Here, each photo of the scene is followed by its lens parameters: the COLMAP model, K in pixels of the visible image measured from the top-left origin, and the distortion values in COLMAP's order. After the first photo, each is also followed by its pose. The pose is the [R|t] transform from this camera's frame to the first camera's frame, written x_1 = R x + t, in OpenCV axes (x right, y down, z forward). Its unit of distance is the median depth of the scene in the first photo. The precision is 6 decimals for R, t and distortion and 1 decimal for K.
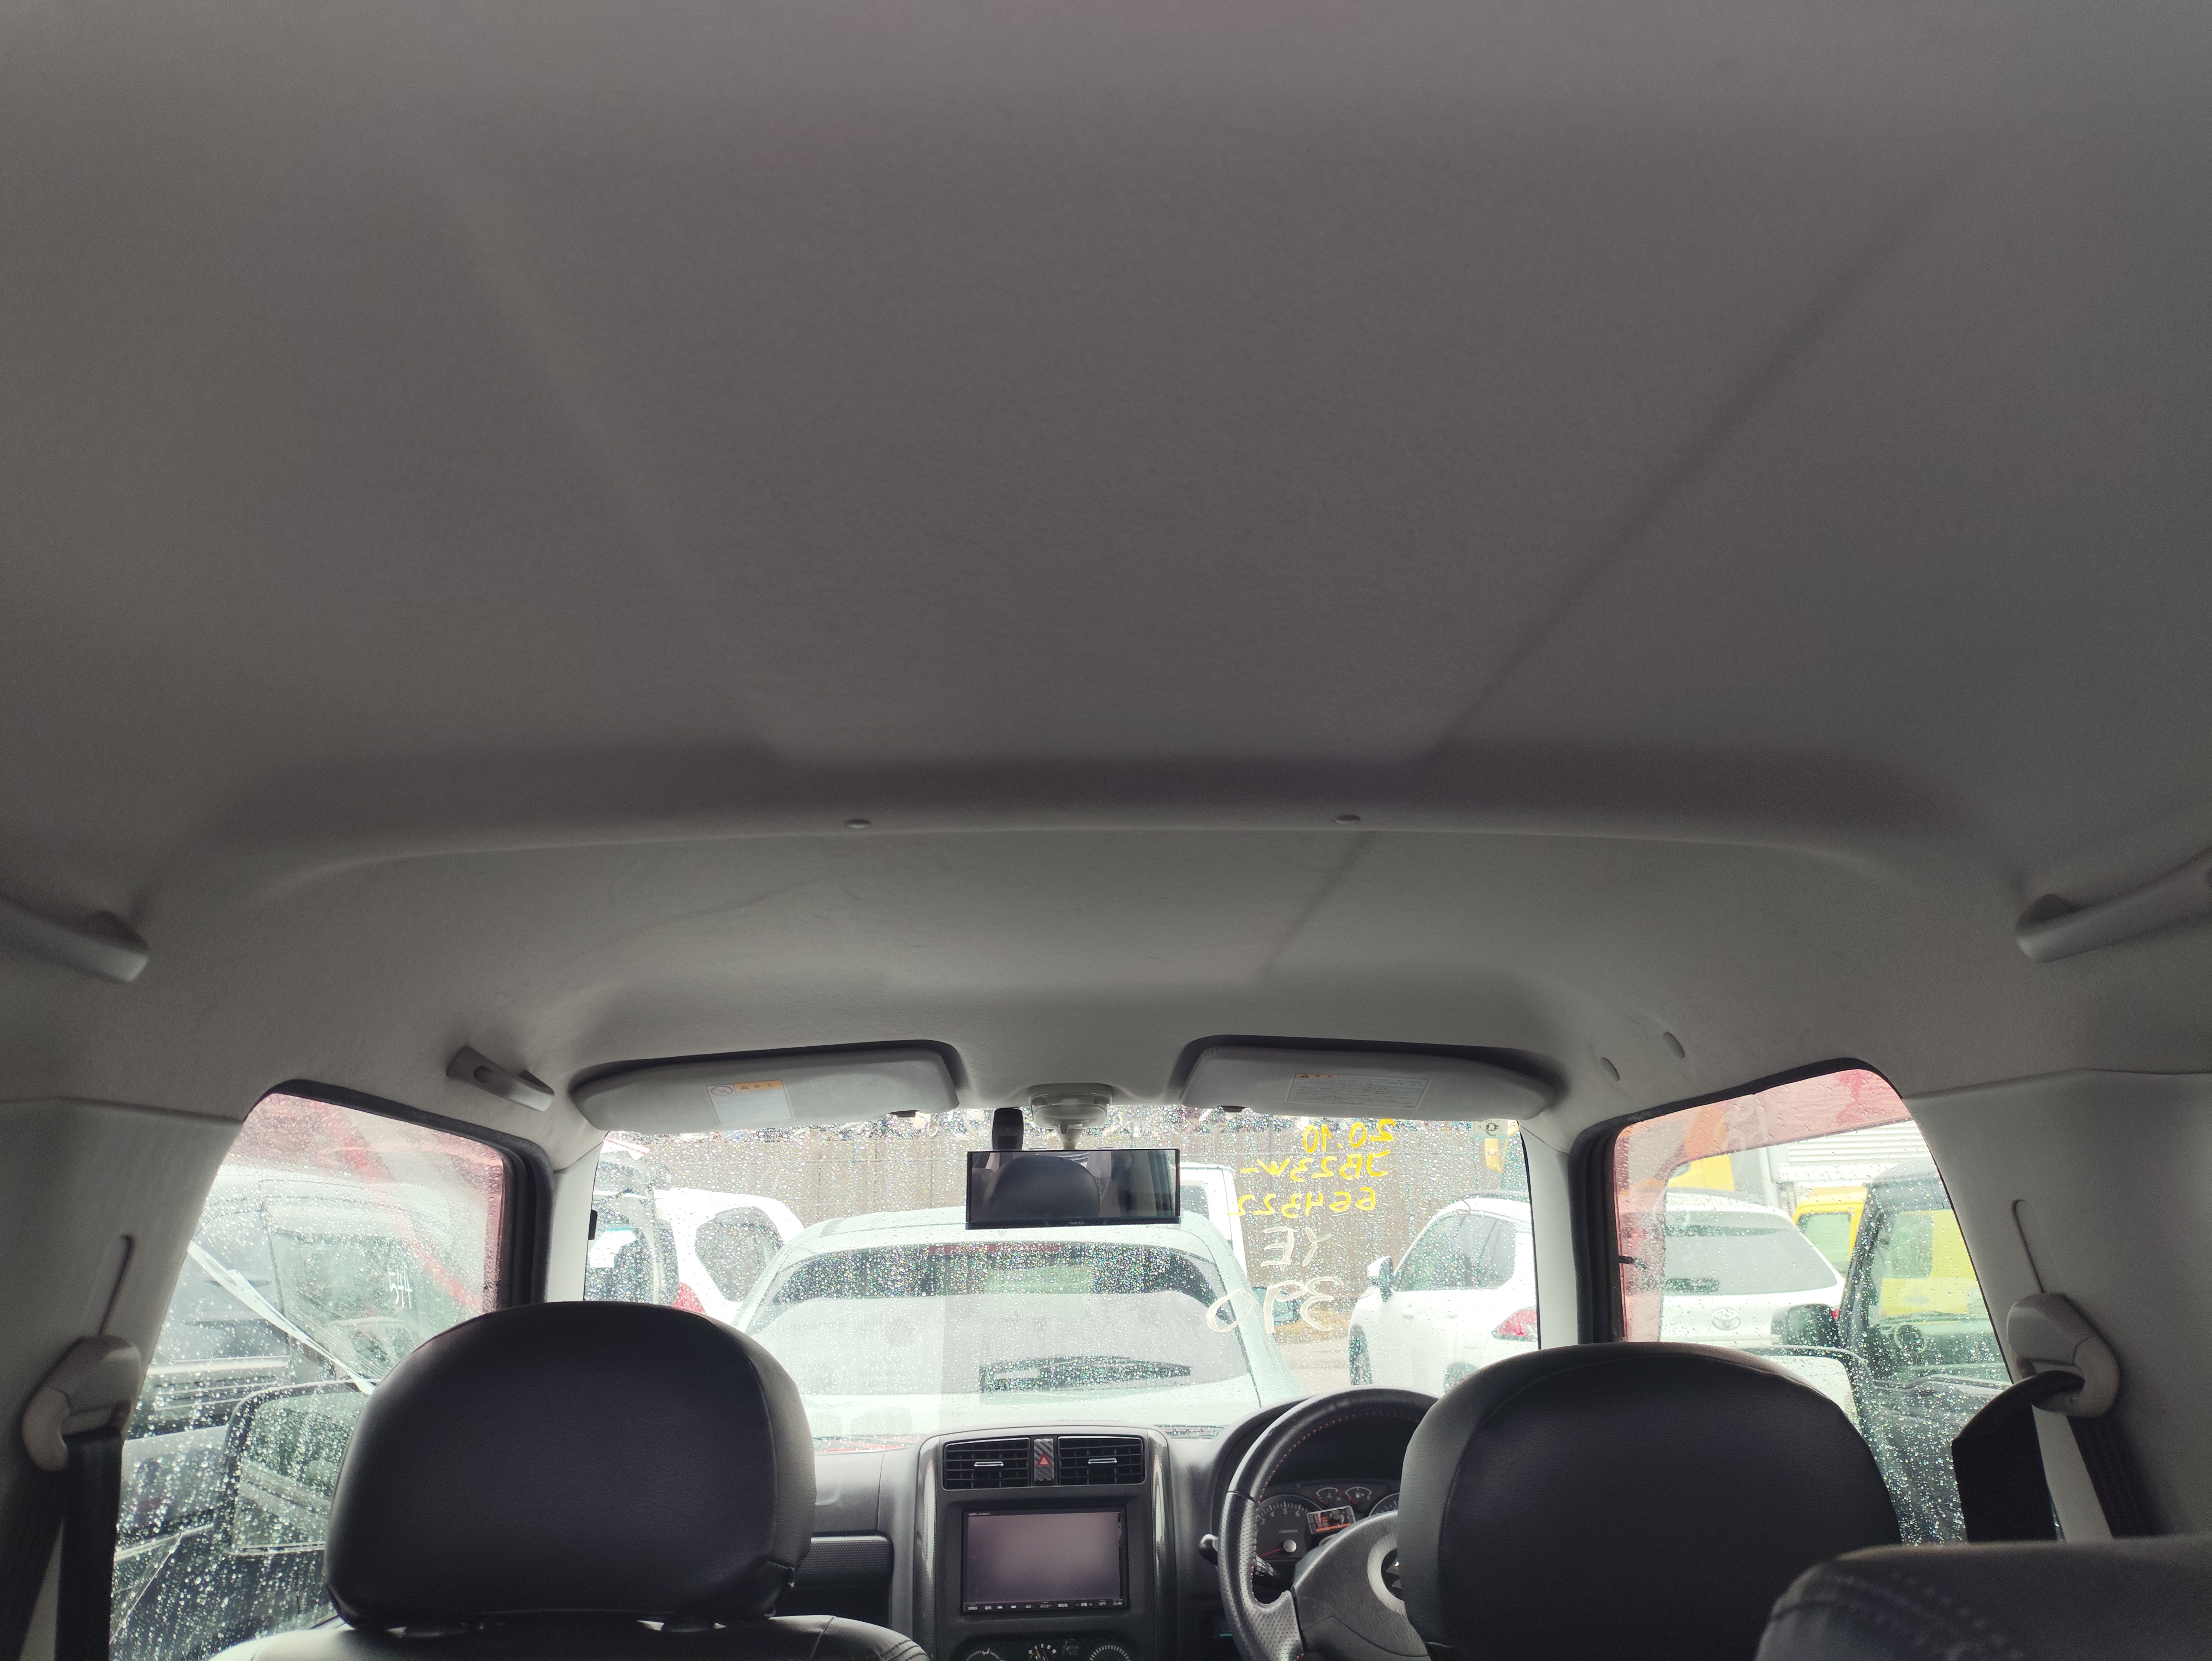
lens RADIAL K [[1624.9, 0, 1102.3], [0, 1624.9, 824.4], [0, 0, 1]] dist [0.036008, -0.018842]
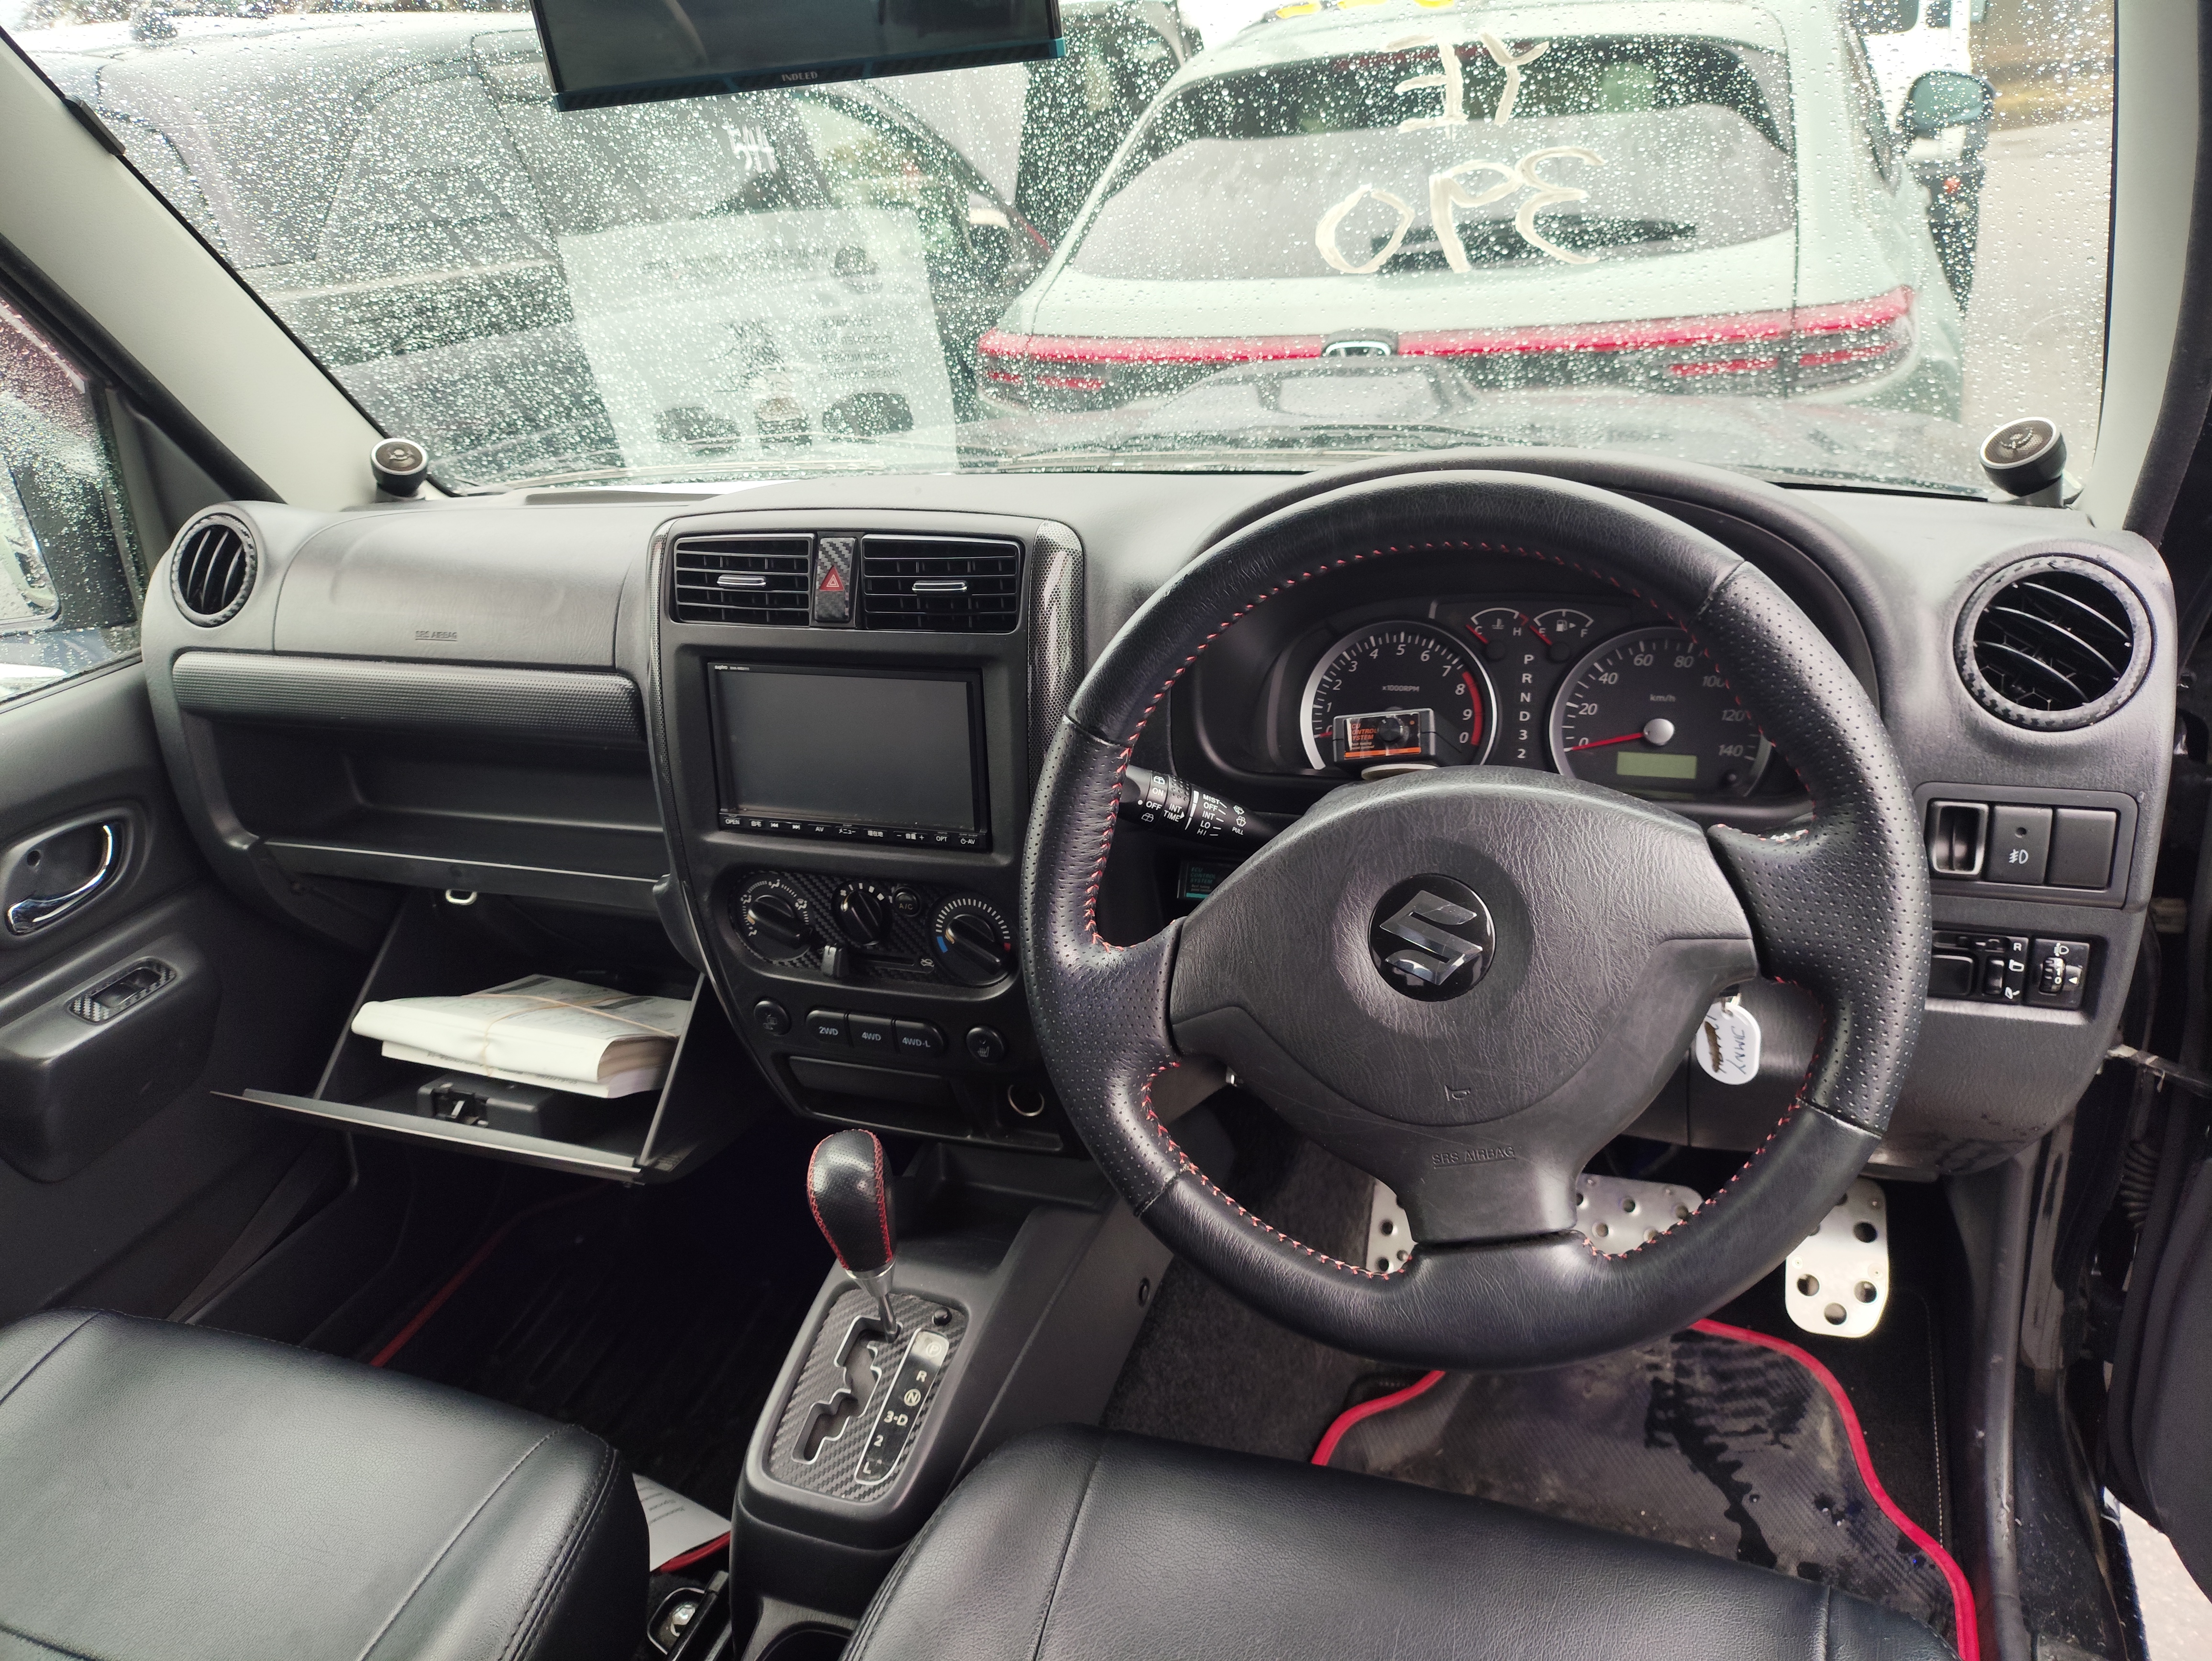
lens RADIAL K [[1624.9, 0, 1104.6], [0, 1624.9, 828.7], [0, 0, 1]] dist [0.036008, -0.018842]
pose [[0.925153, 0.105699, -0.364581, 0.229139], [0.154730, 0.772030, 0.616465, 0.151244], [0.346626, -0.626736, 0.697891, 0.625498]]
